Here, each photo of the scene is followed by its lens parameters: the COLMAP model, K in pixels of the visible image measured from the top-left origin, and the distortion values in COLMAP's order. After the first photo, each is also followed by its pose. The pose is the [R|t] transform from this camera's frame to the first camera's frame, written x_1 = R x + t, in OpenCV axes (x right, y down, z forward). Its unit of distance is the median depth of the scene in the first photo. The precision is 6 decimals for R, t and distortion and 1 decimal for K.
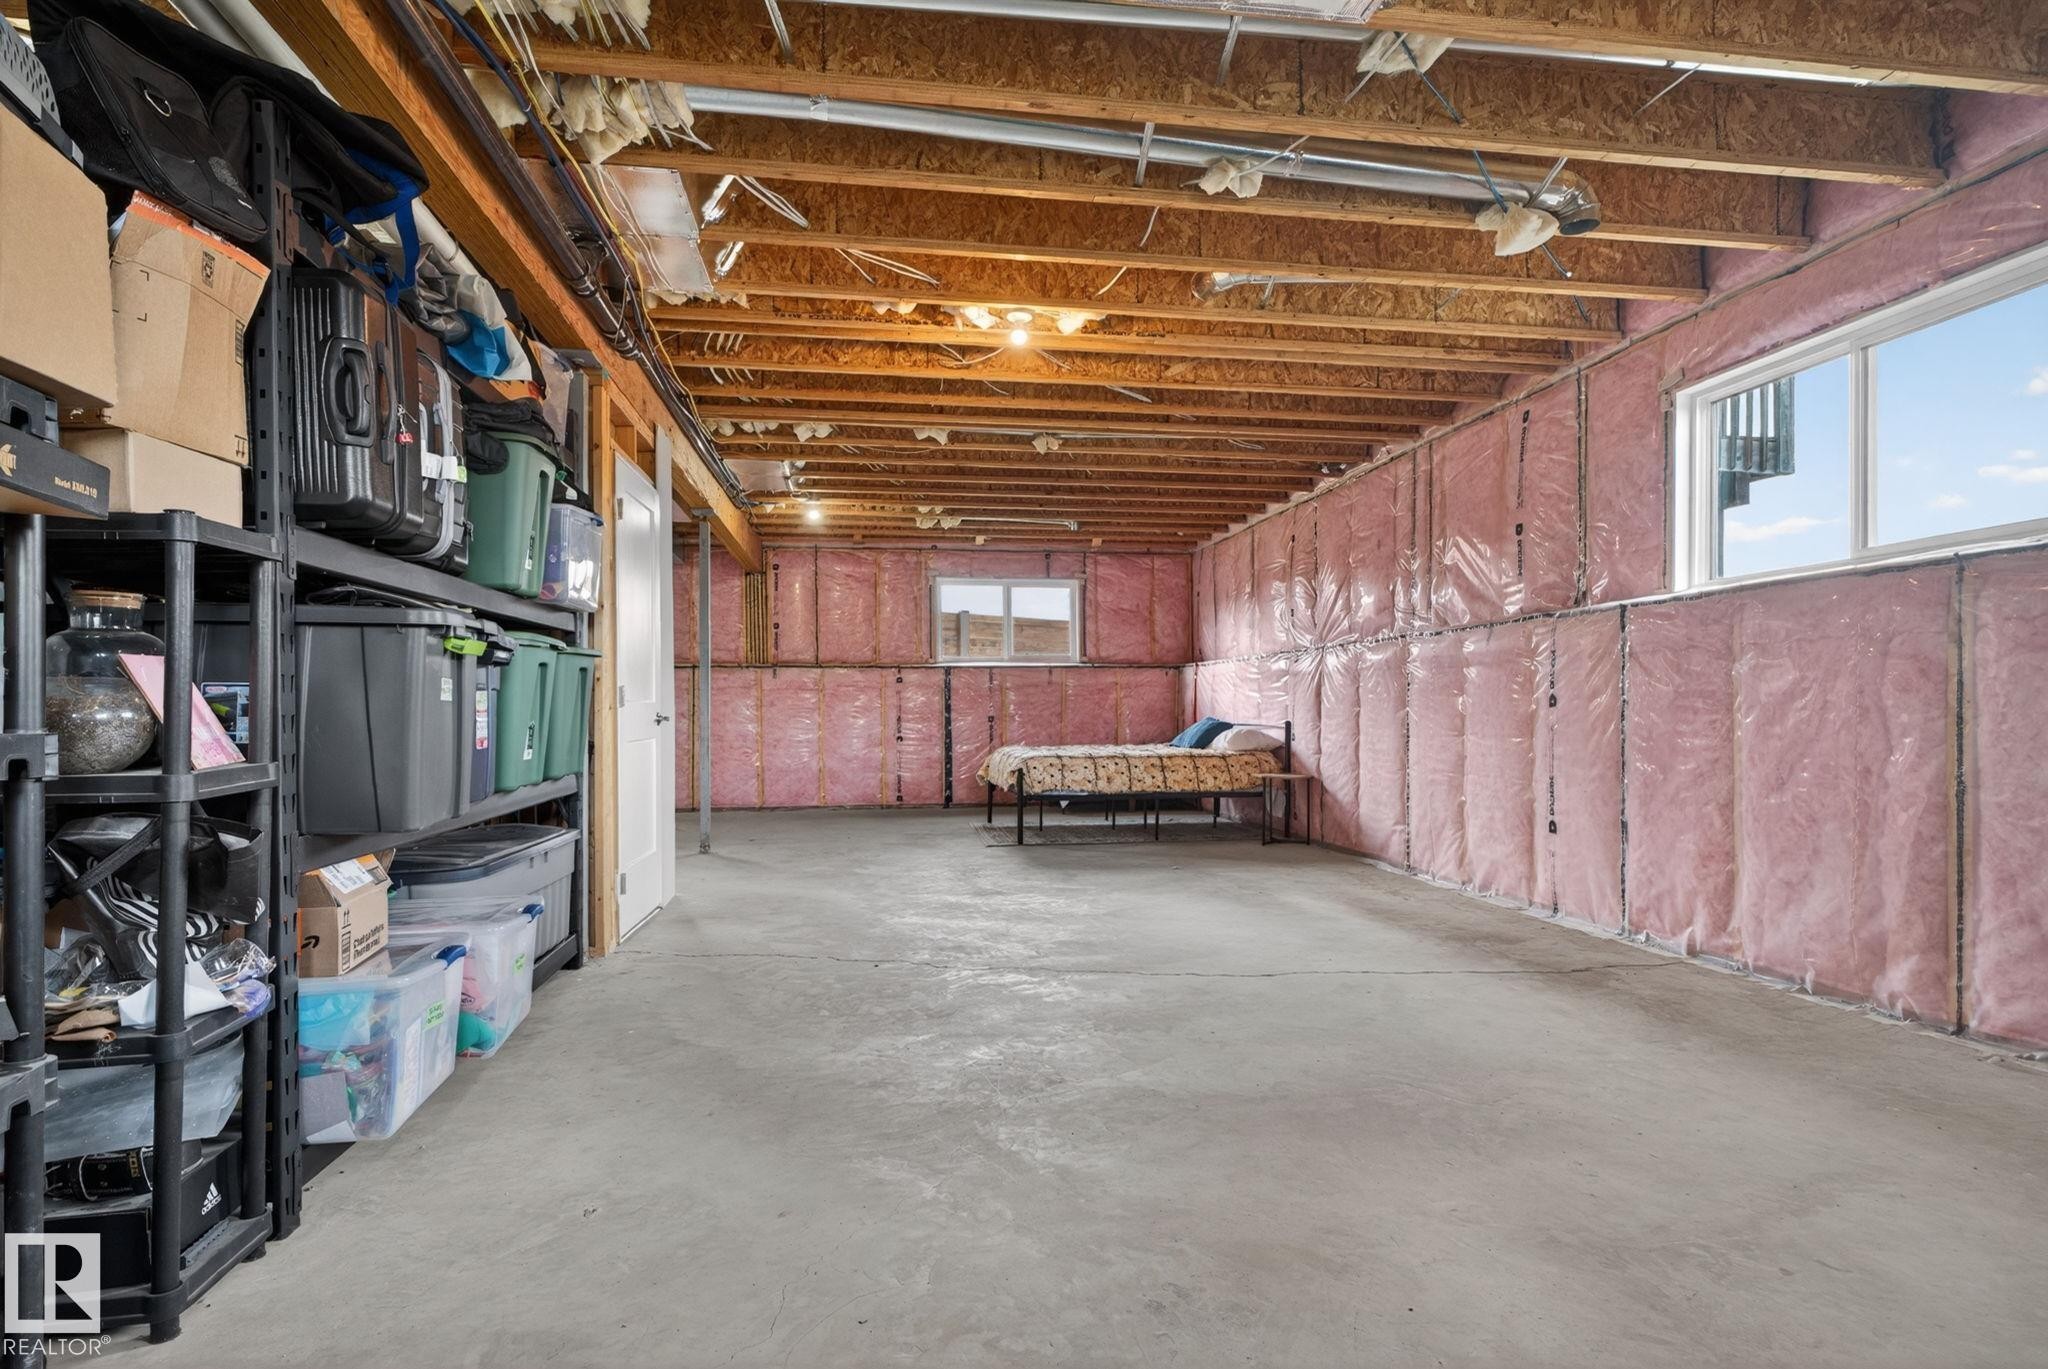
lens RADIAL K [[1056.1, 0, 1057.8], [0, 1056.1, 713.0], [0, 0, 1]] dist [-0.004286, 0.003390]
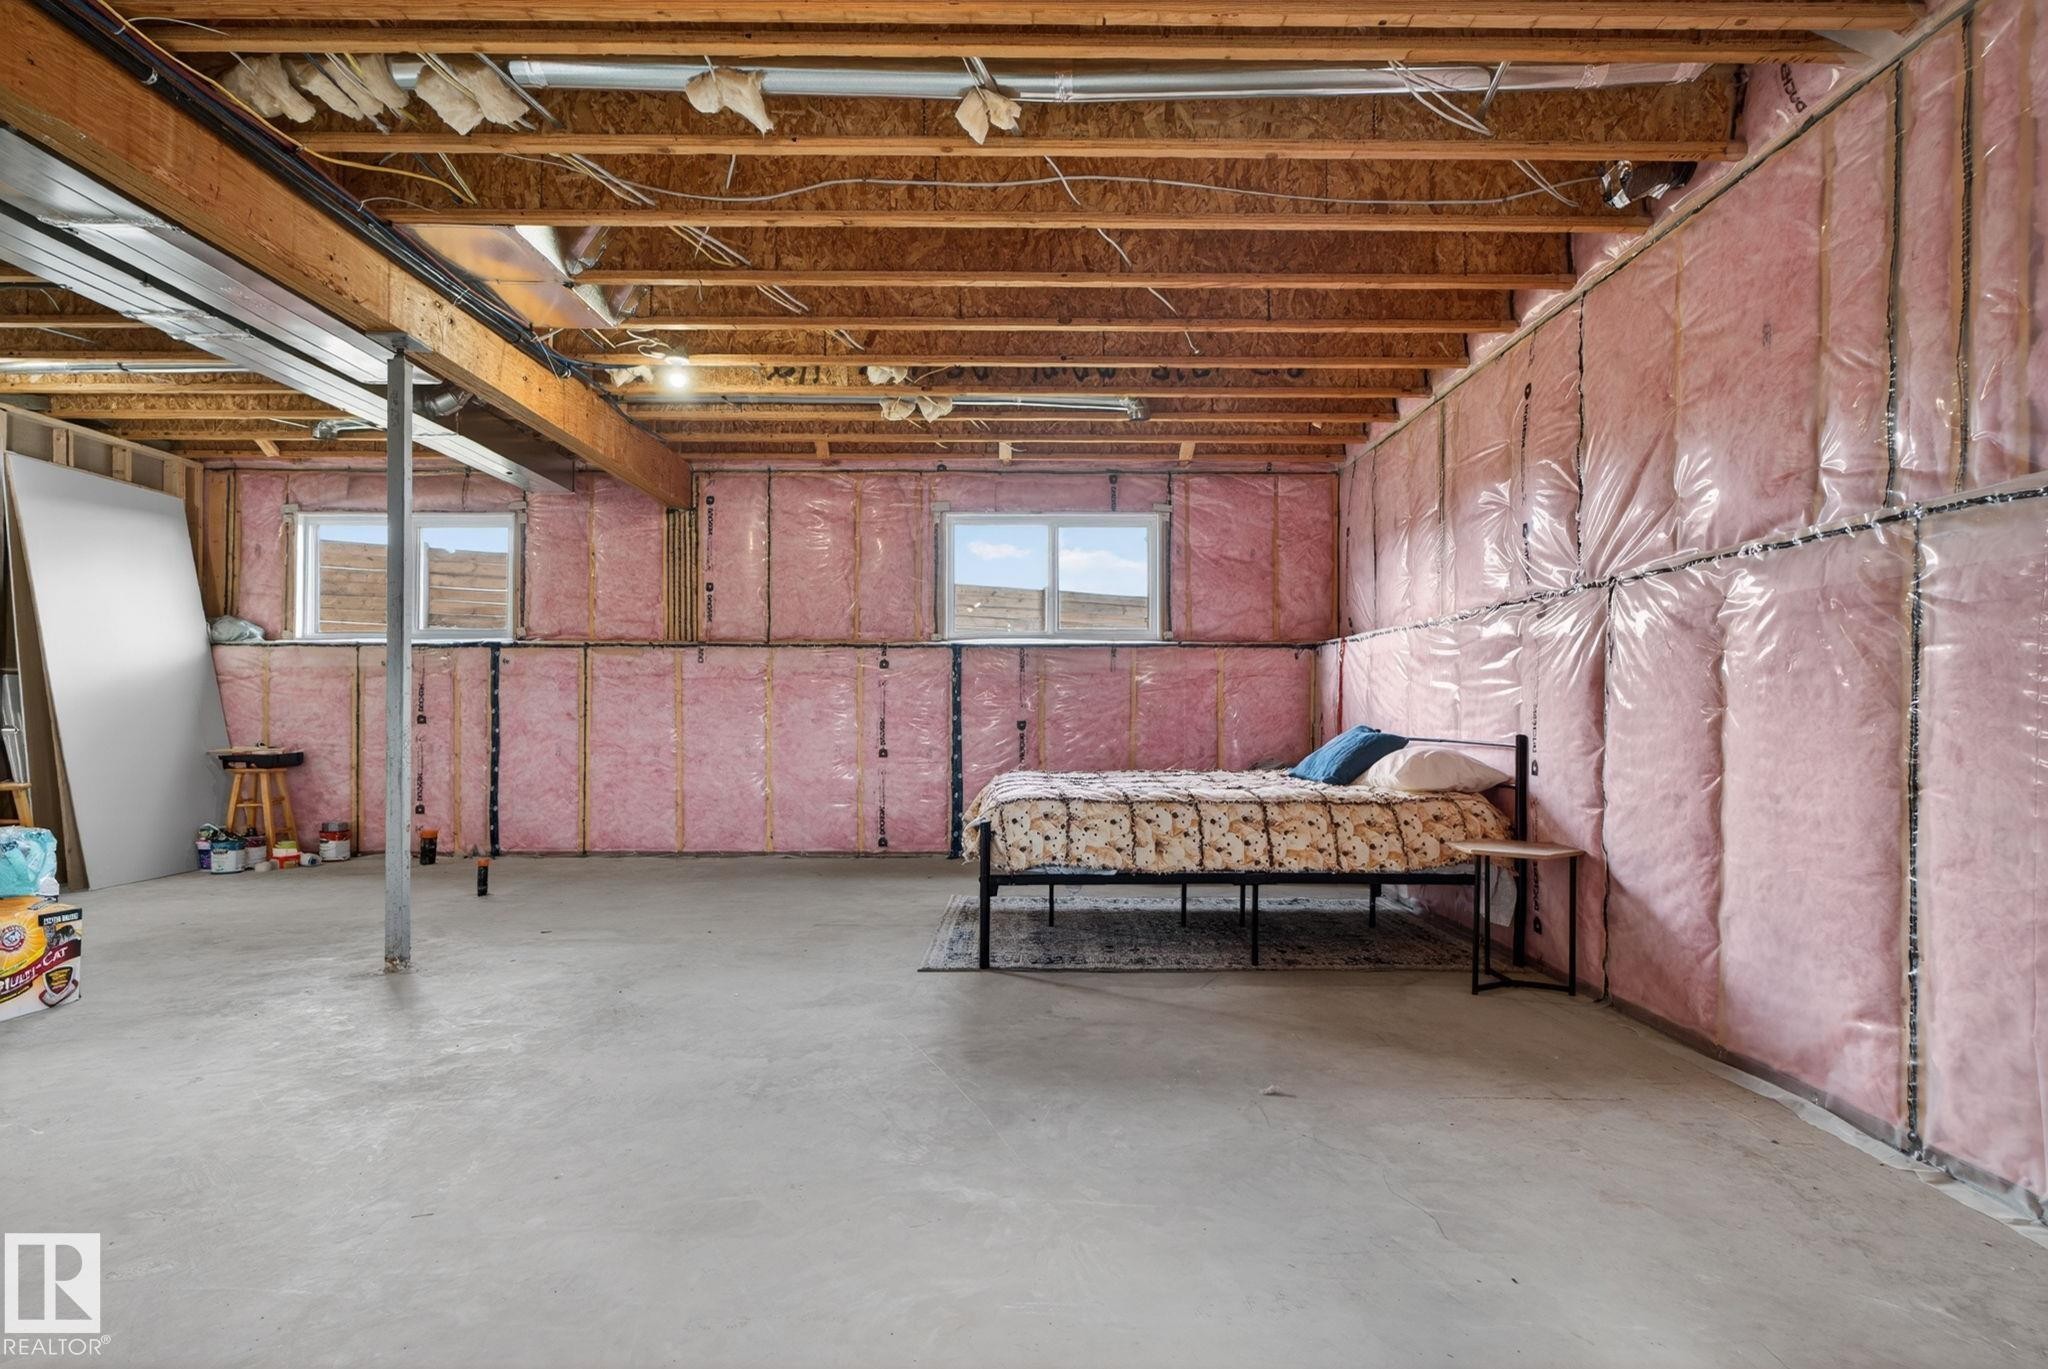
lens RADIAL K [[1056.1, 0, 1045.3], [0, 1056.1, 719.7], [0, 0, 1]] dist [-0.004286, 0.003390]
pose [[0.988132, 0.007438, -0.153429, 0.055174], [-0.006837, 0.999967, 0.004448, -0.000454], [0.153457, -0.003346, 0.988150, 0.367926]]
